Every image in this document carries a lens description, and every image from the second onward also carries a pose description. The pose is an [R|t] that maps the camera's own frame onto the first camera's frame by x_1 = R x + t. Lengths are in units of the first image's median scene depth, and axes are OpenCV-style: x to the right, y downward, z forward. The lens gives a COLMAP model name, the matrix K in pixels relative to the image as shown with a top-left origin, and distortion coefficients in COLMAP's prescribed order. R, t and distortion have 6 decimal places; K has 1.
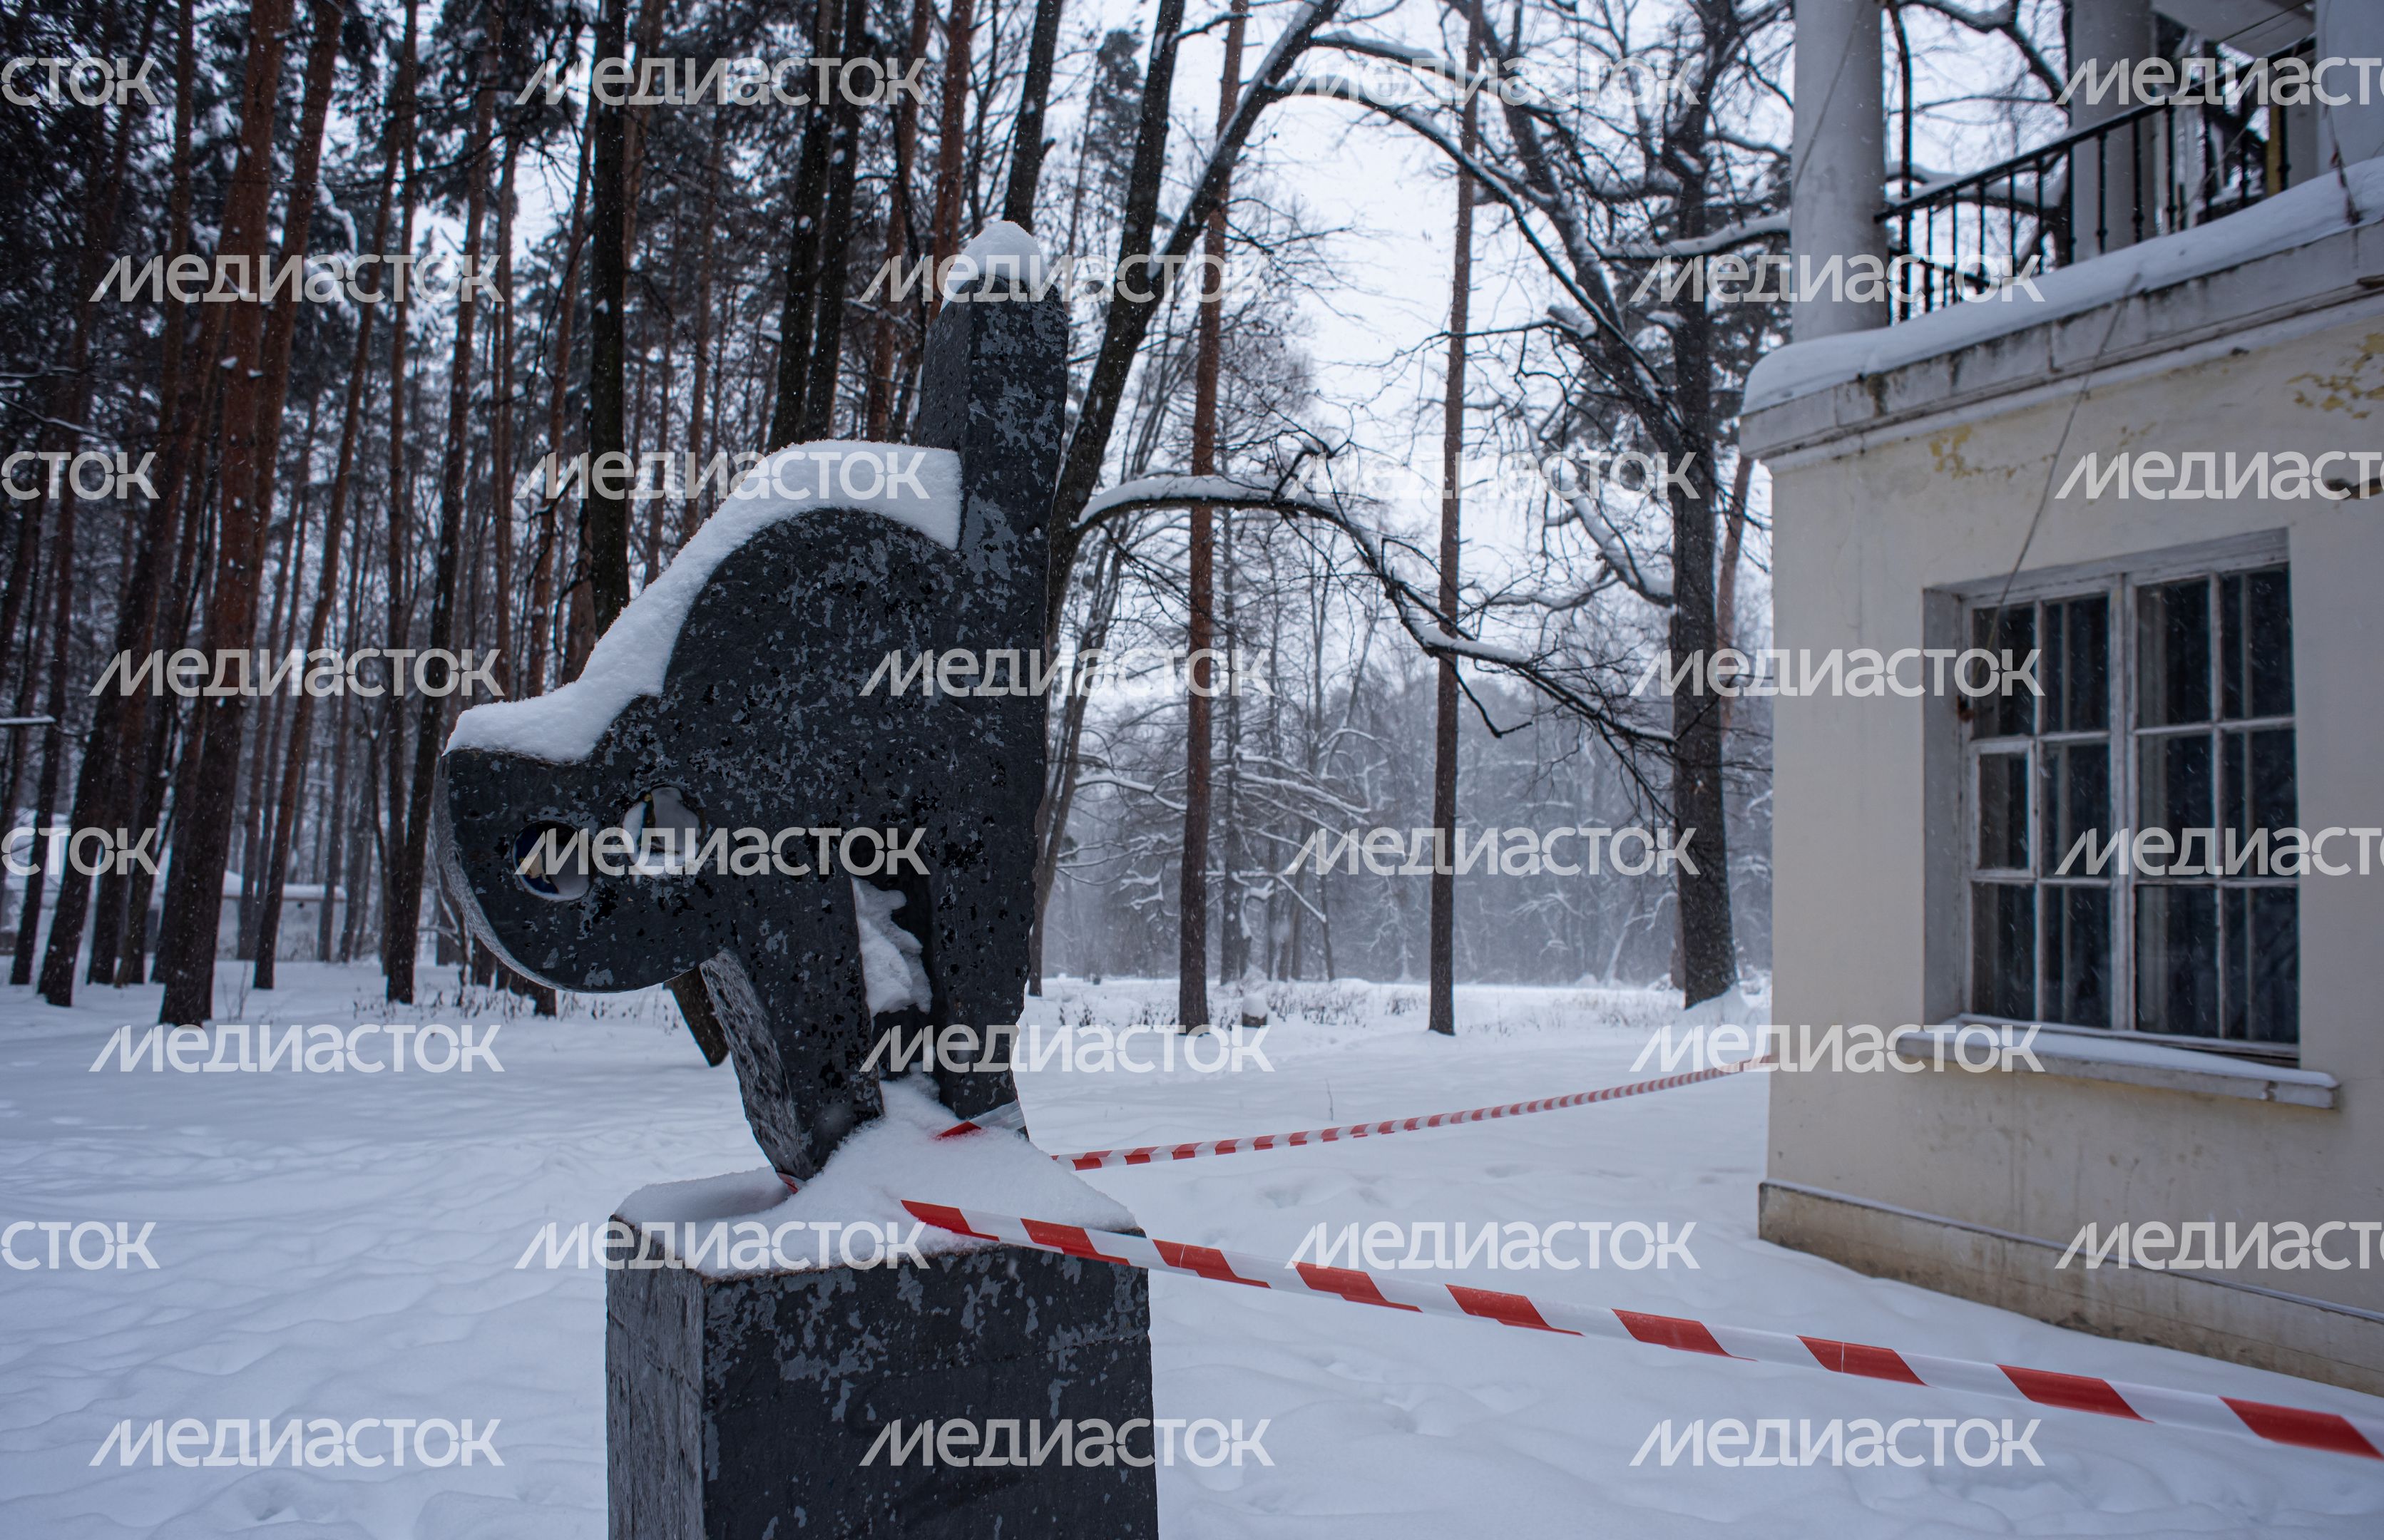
lens RADIAL K [[1646.4, 0, 1184.3], [0, 1646.4, 761.6], [0, 0, 1]] dist [-0.092865, 0.081892]
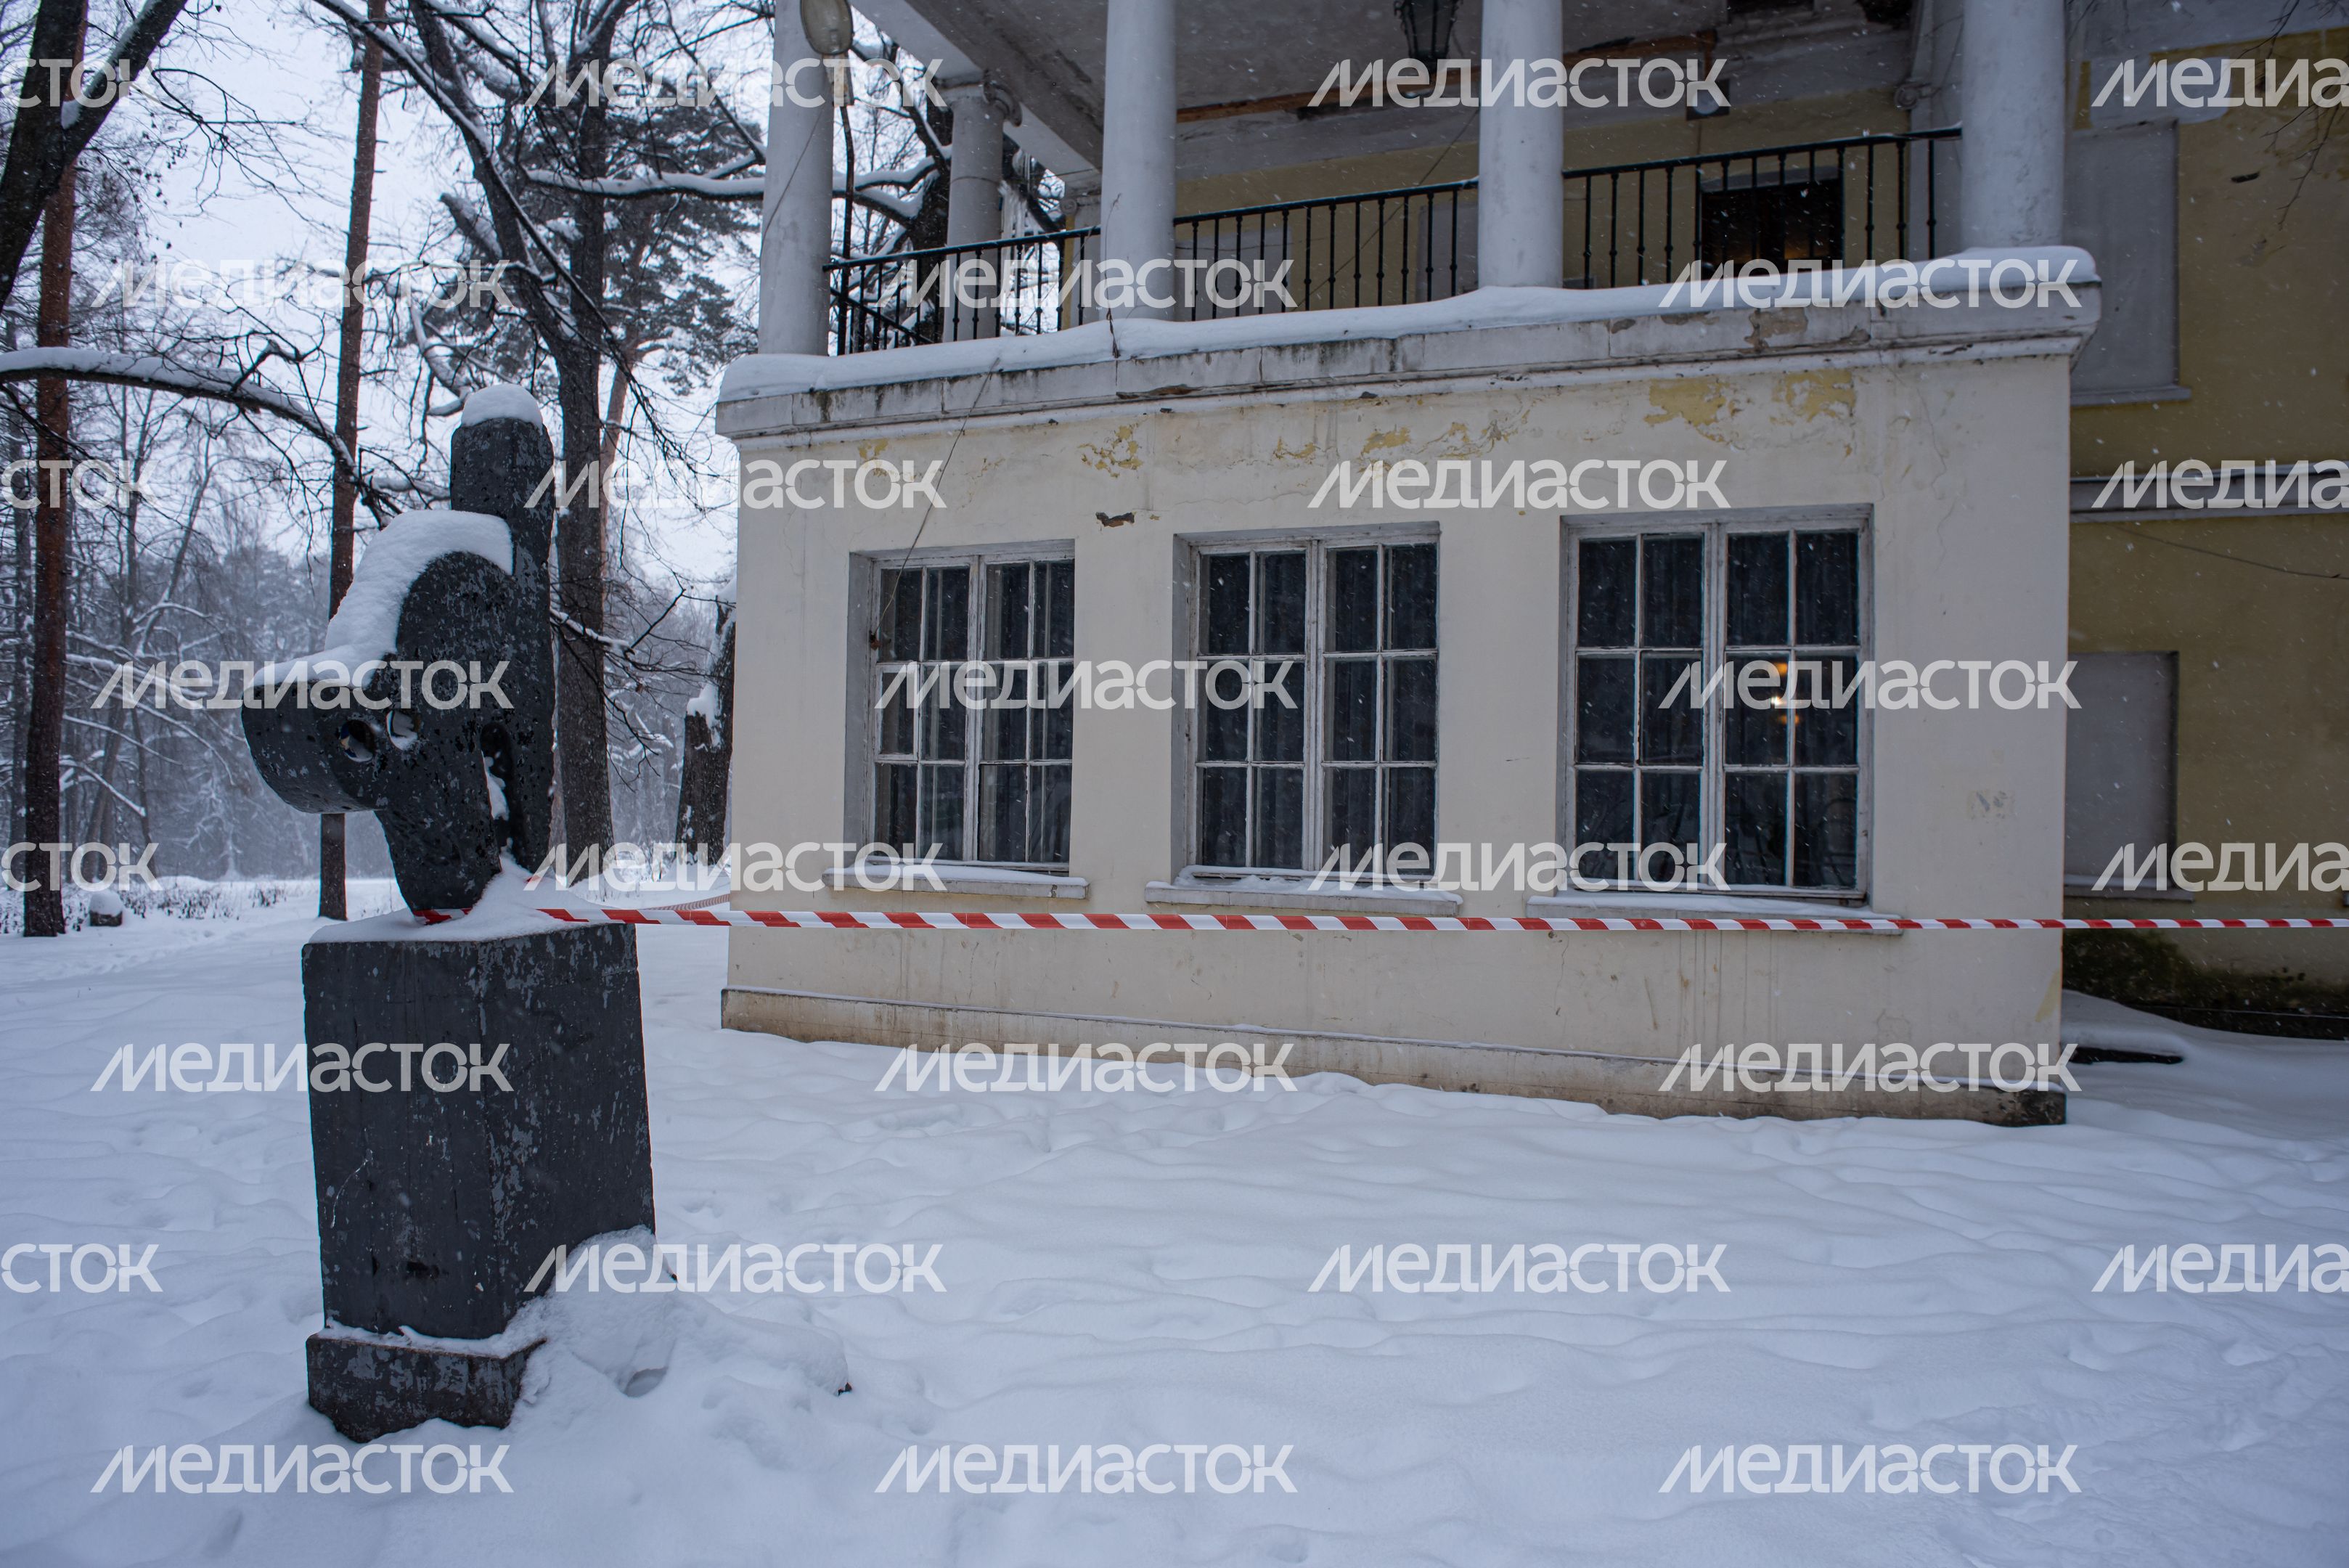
lens RADIAL K [[1603.2, 0, 1174.5], [0, 1603.2, 784.0], [0, 0, 1]] dist [-0.060183, 0.002049]
pose [[0.774895, -0.010914, 0.631995, -0.199054], [-0.040885, 0.996892, 0.067345, -0.012667], [-0.630766, -0.078024, 0.772041, -0.252911]]
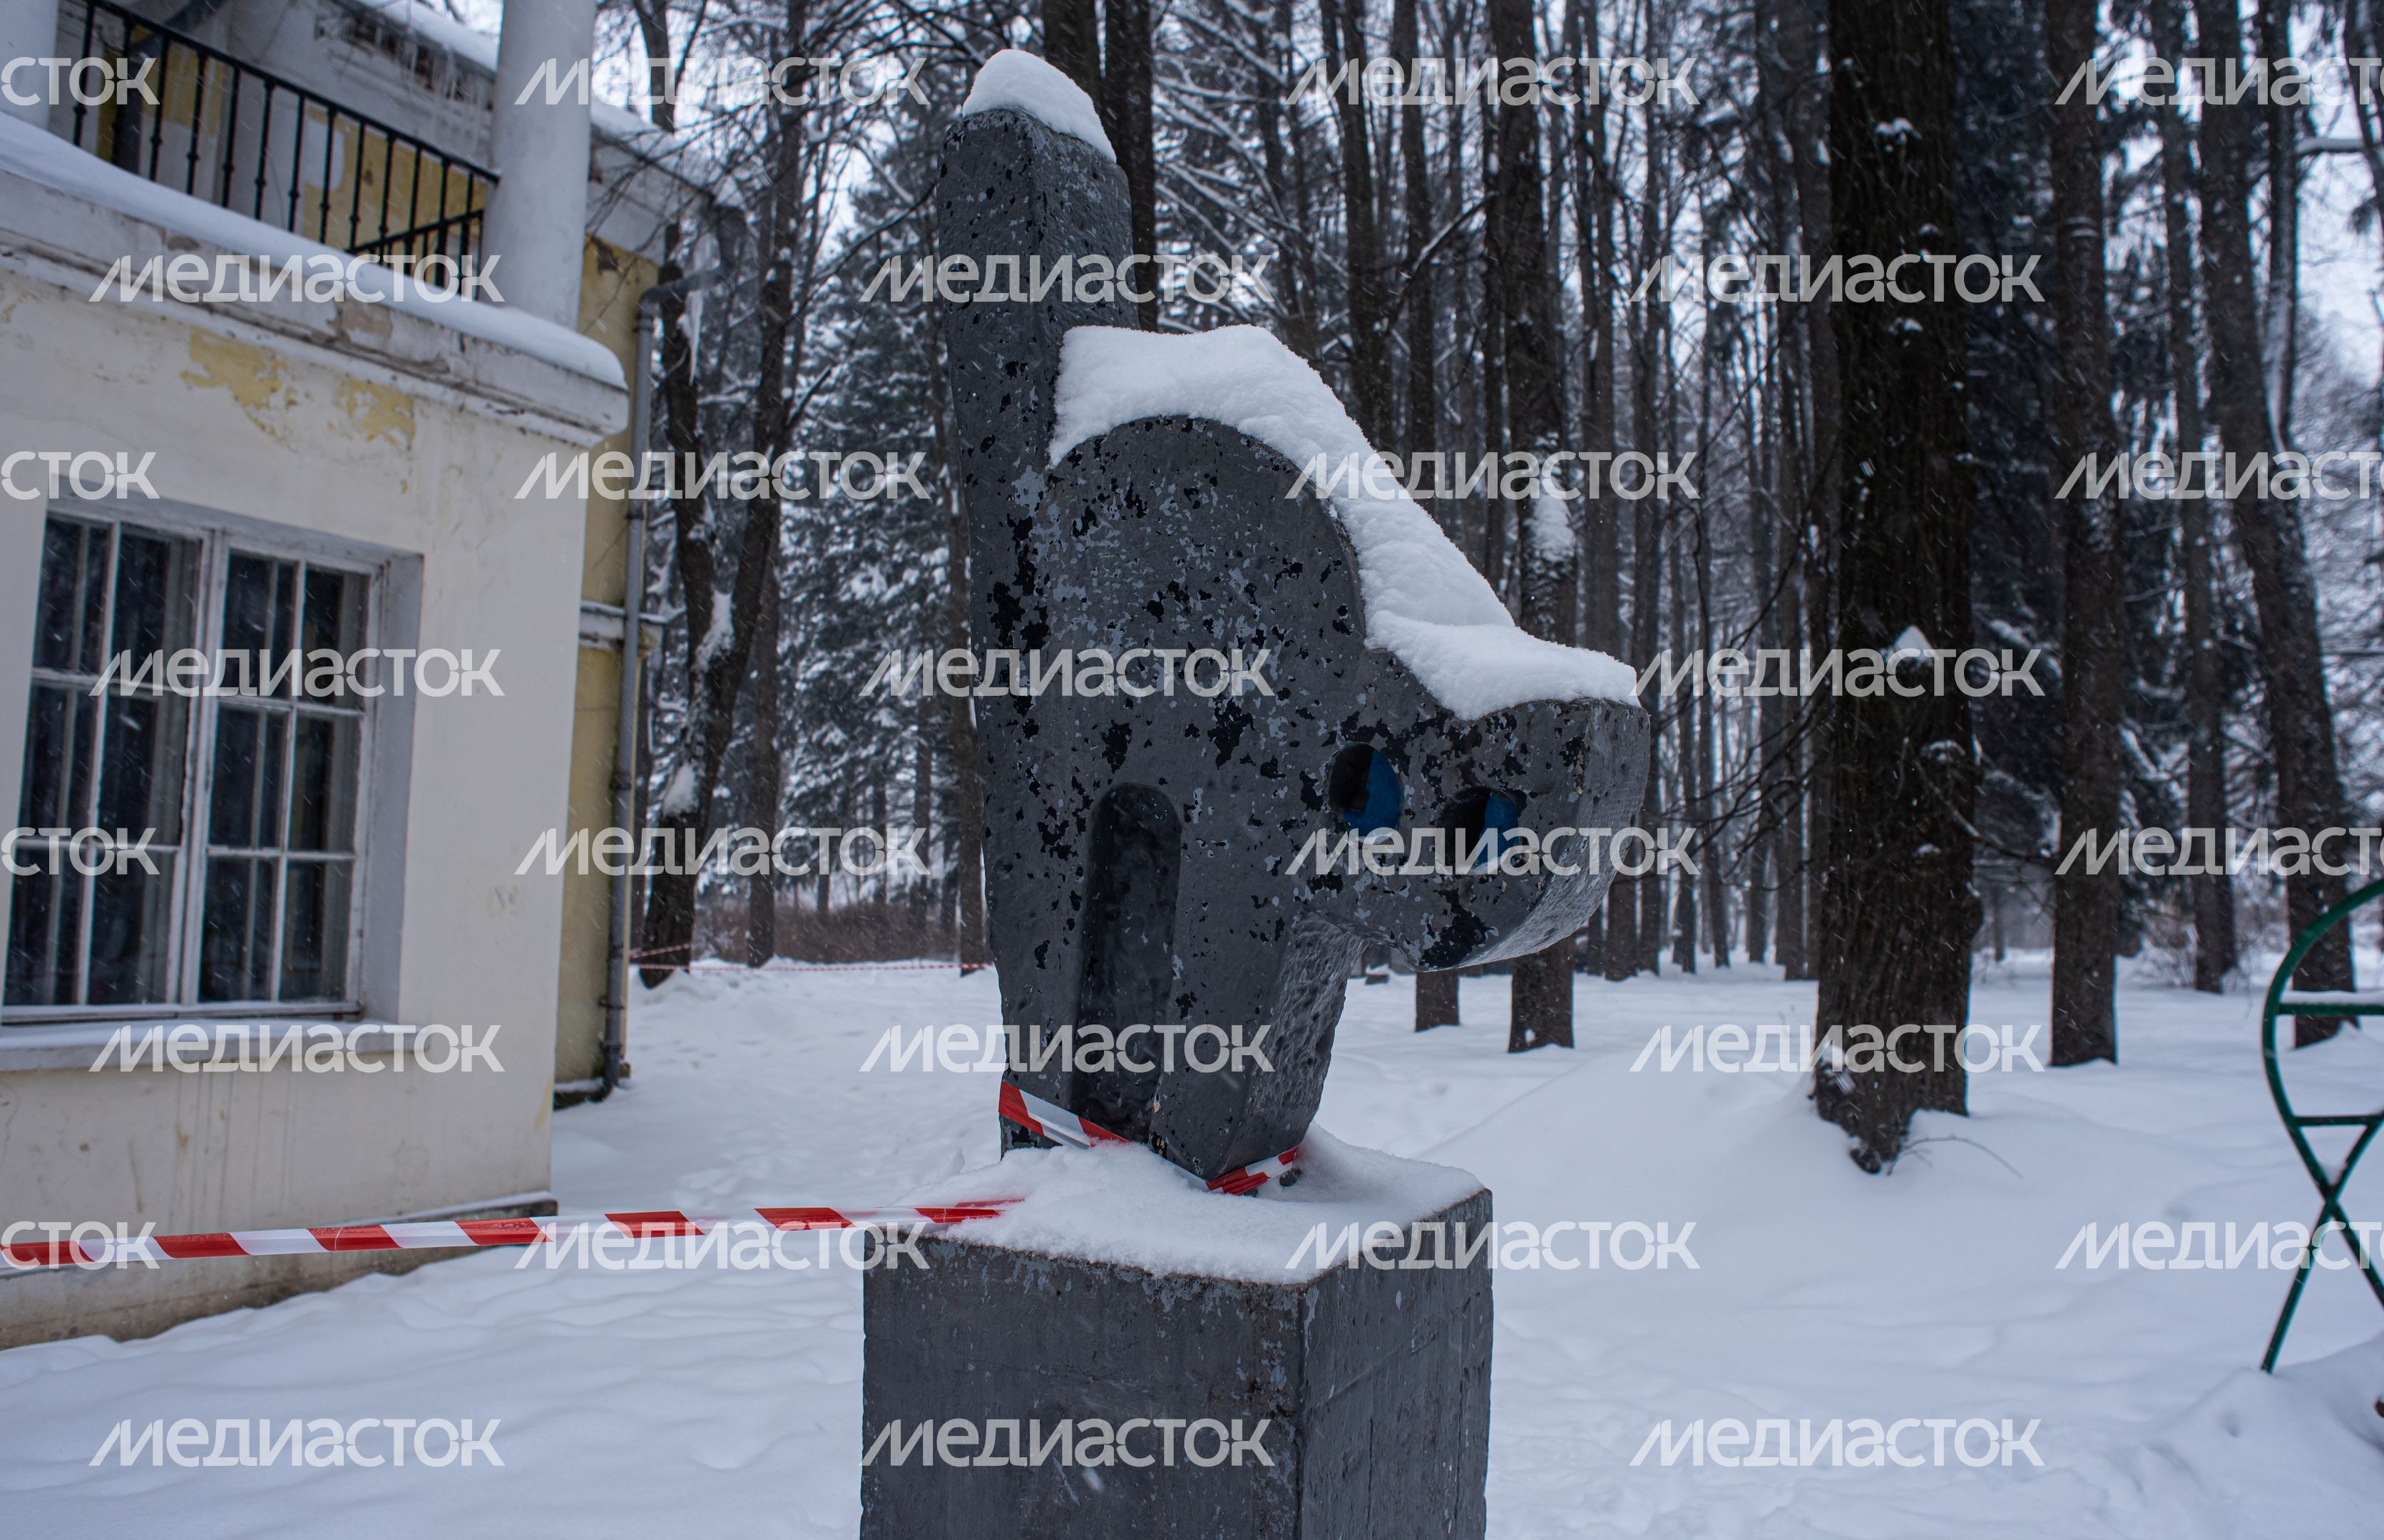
lens RADIAL K [[1646.4, 0, 1184.3], [0, 1646.4, 761.6], [0, 0, 1]] dist [-0.092865, 0.081892]
pose [[-0.480057, 0.041641, 0.876248, -0.205665], [-0.103221, 0.989252, -0.103562, 0.025624], [-0.871143, -0.140163, -0.470600, 0.348679]]
